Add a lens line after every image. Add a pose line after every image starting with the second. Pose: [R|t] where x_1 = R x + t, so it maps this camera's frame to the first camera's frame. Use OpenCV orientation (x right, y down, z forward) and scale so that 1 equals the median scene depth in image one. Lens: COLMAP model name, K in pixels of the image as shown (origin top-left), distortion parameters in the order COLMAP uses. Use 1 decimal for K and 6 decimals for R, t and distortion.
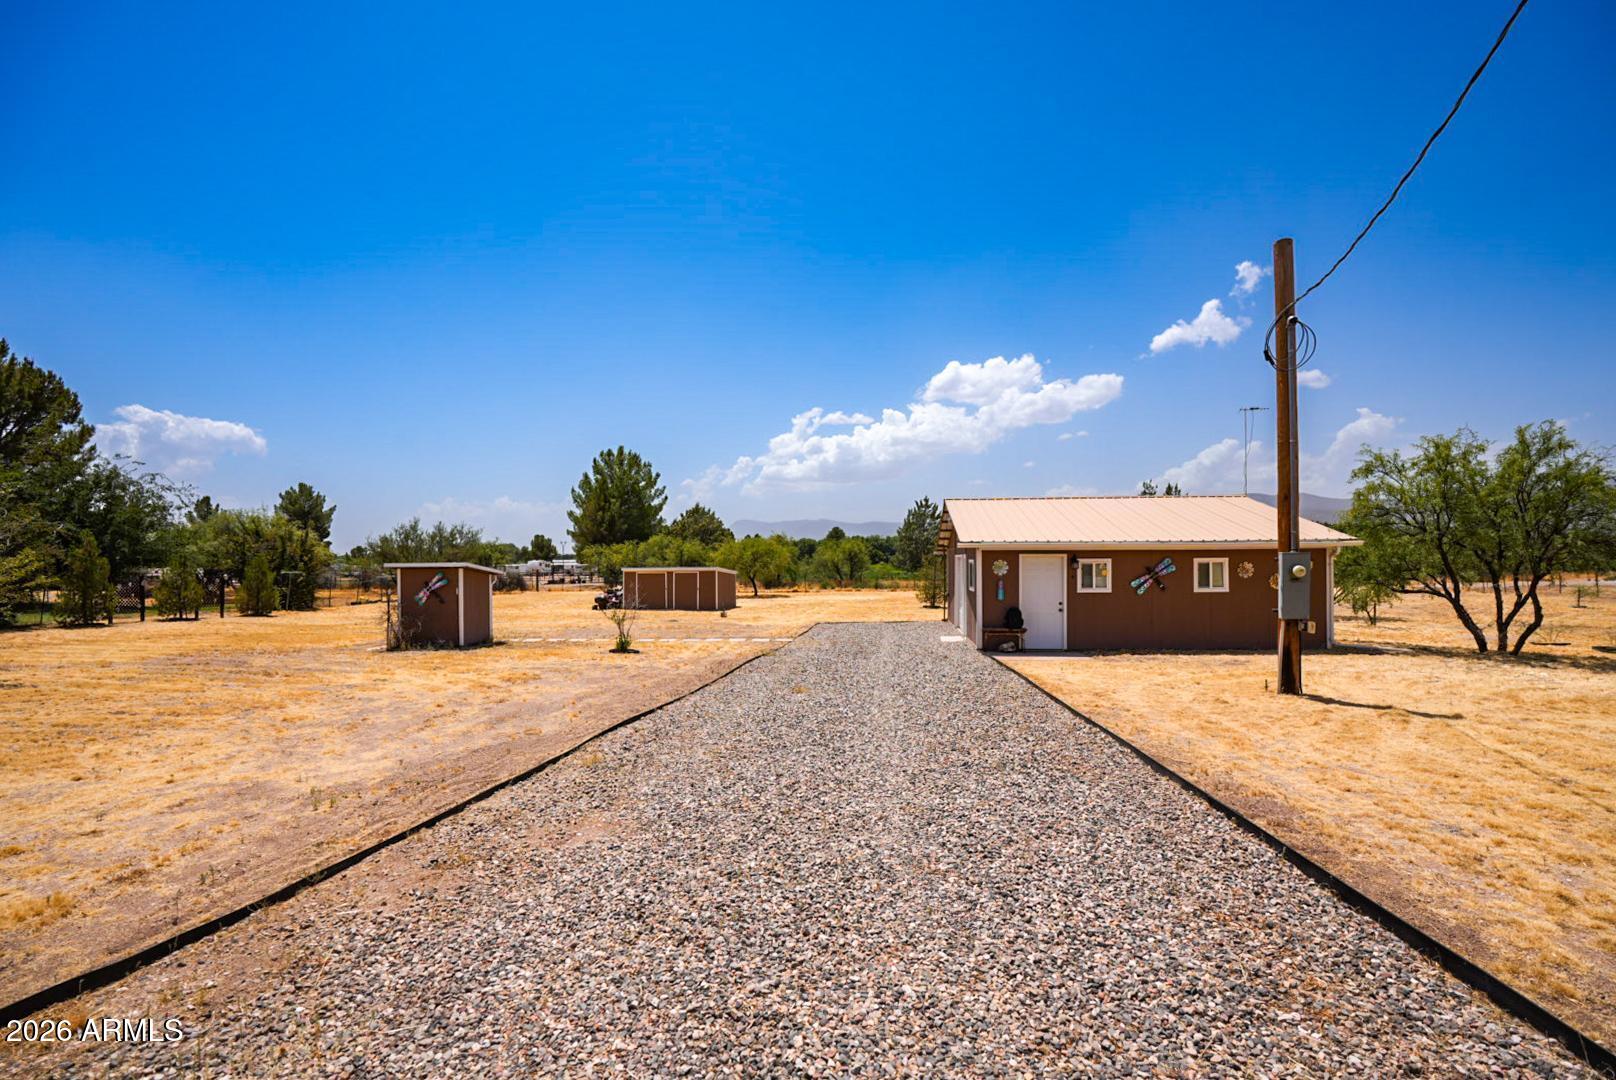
lens RADIAL K [[768.9, 0, 801.7], [0, 768.9, 568.4], [0, 0, 1]] dist [-0.046975, 0.003621]
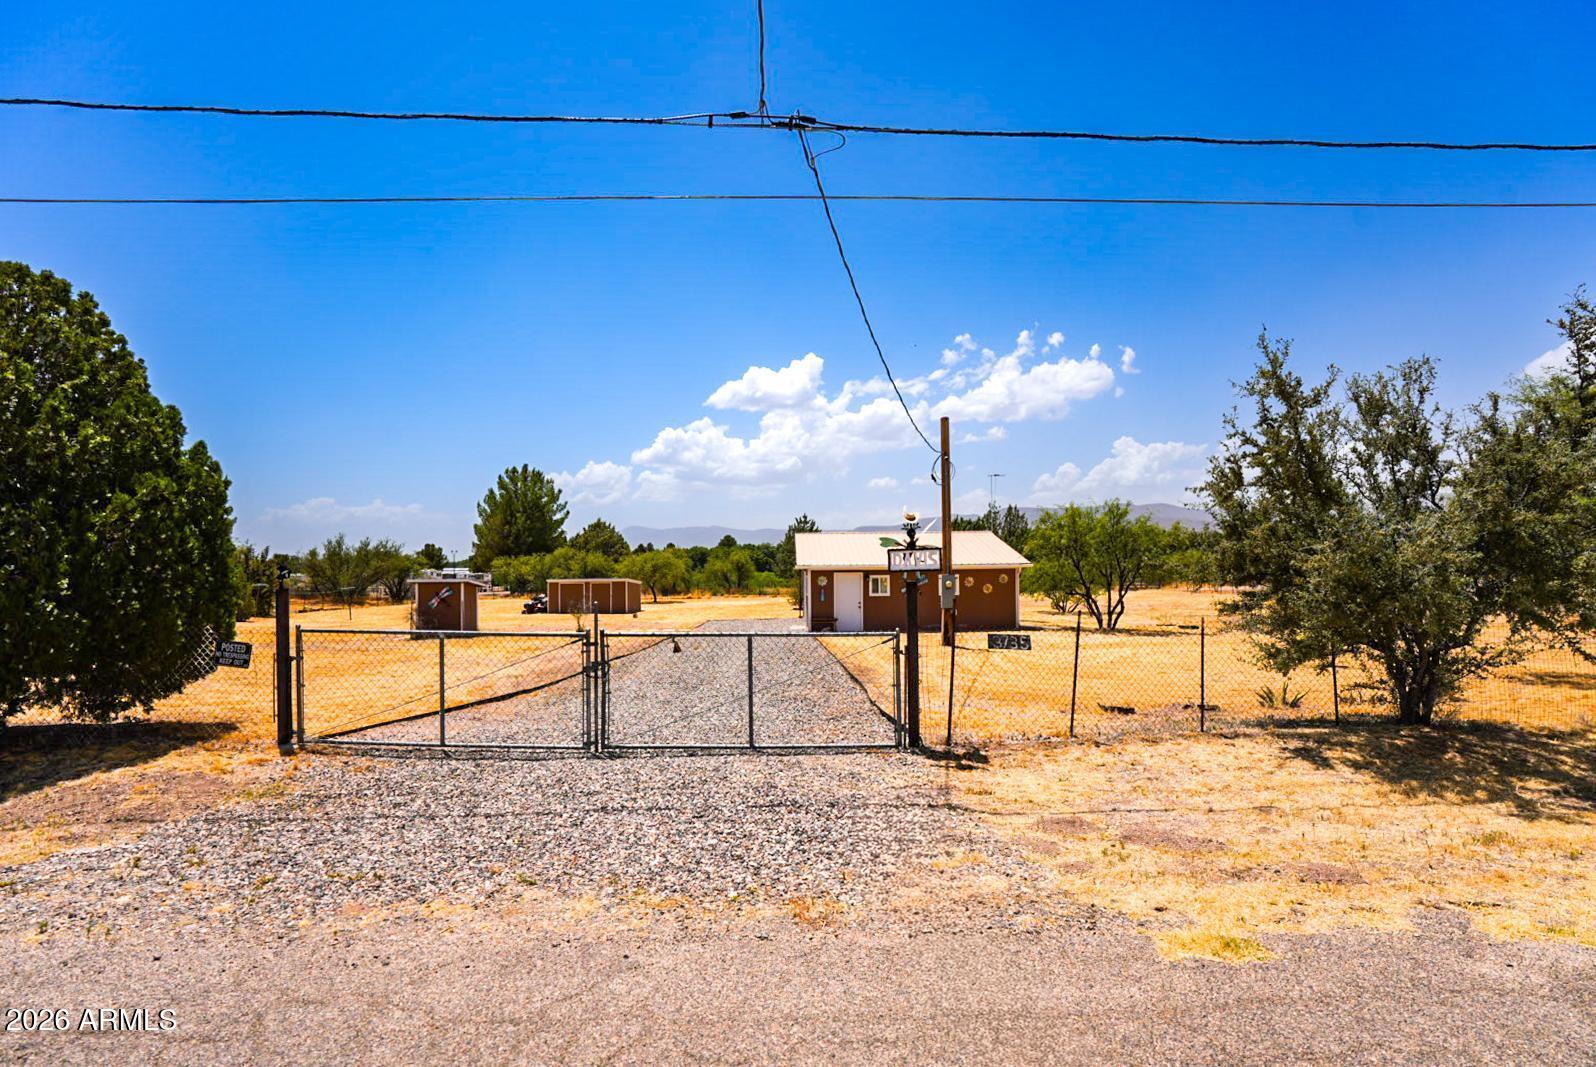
lens RADIAL K [[779.4, 0, 795.6], [0, 779.4, 547.4], [0, 0, 1]] dist [-0.020811, 0.000035]
pose [[0.991499, 0.000160, 0.130117, -0.003620], [0.004423, 0.999380, -0.034935, -0.005997], [-0.130042, 0.035213, 0.990883, -0.251784]]
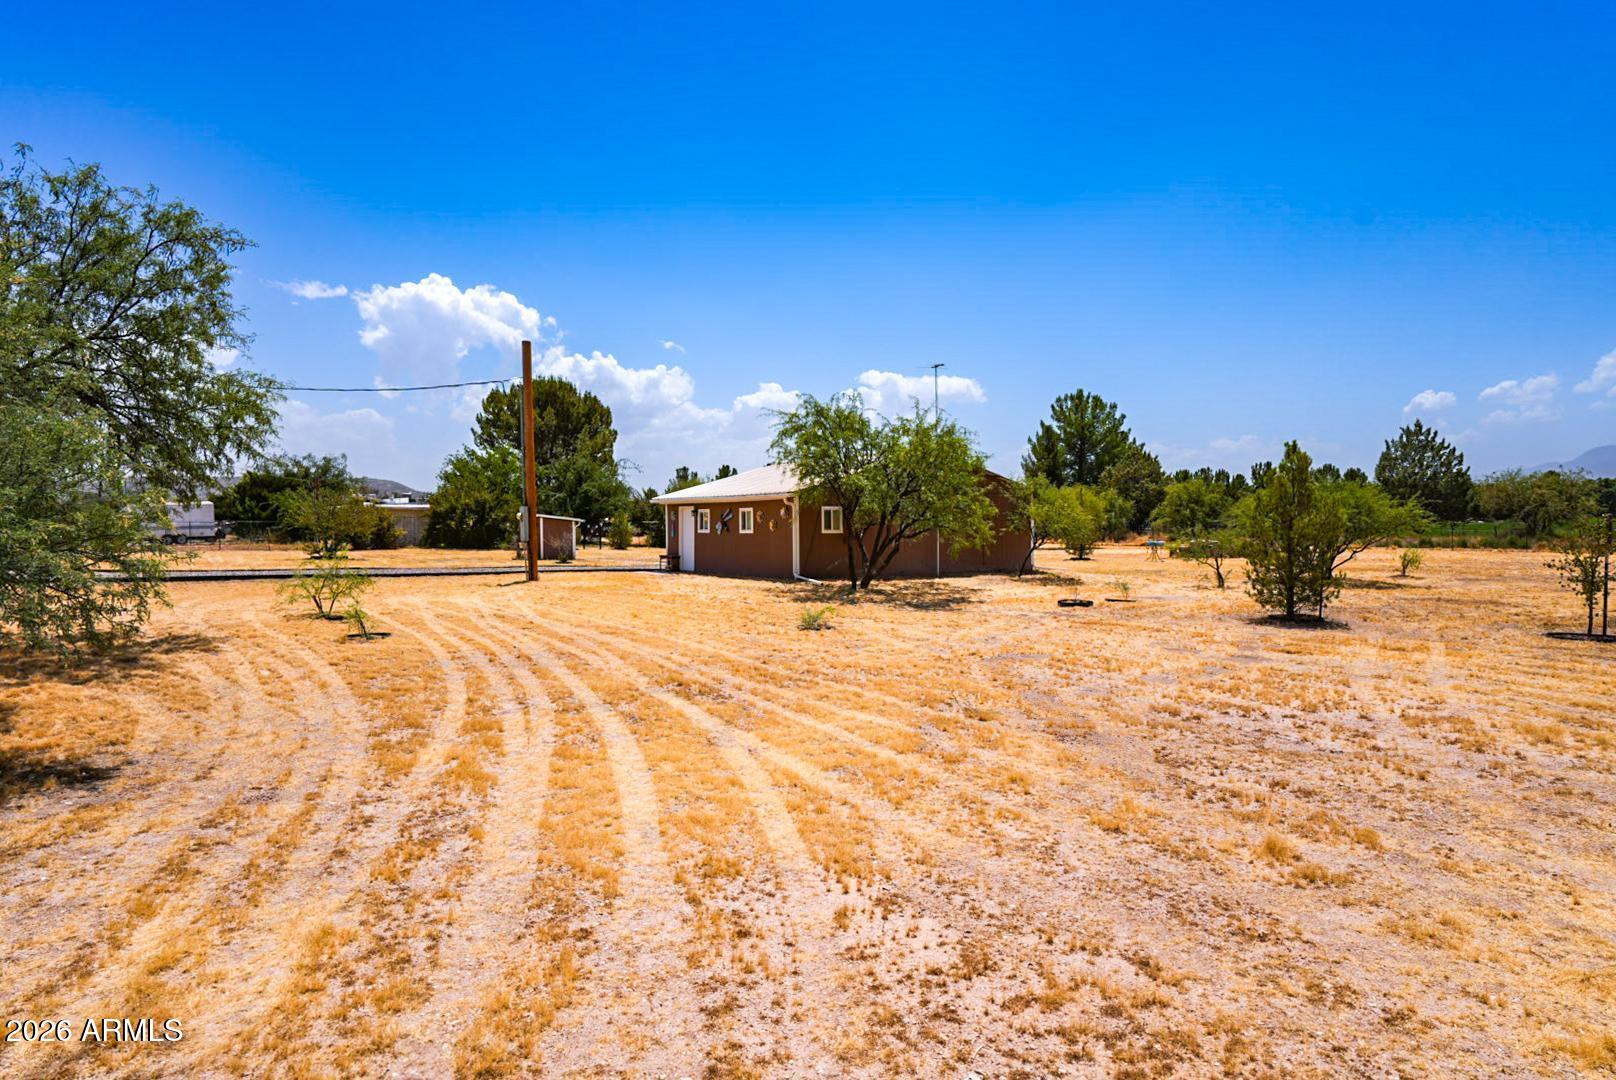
lens RADIAL K [[915.7, 0, 794.9], [0, 915.7, 534.3], [0, 0, 1]] dist [0.005213, 0.000406]
pose [[0.671719, 0.013580, -0.740681, 0.724330], [-0.002999, 0.999874, 0.015613, 0.003067], [0.740800, -0.008267, 0.671675, -0.014412]]
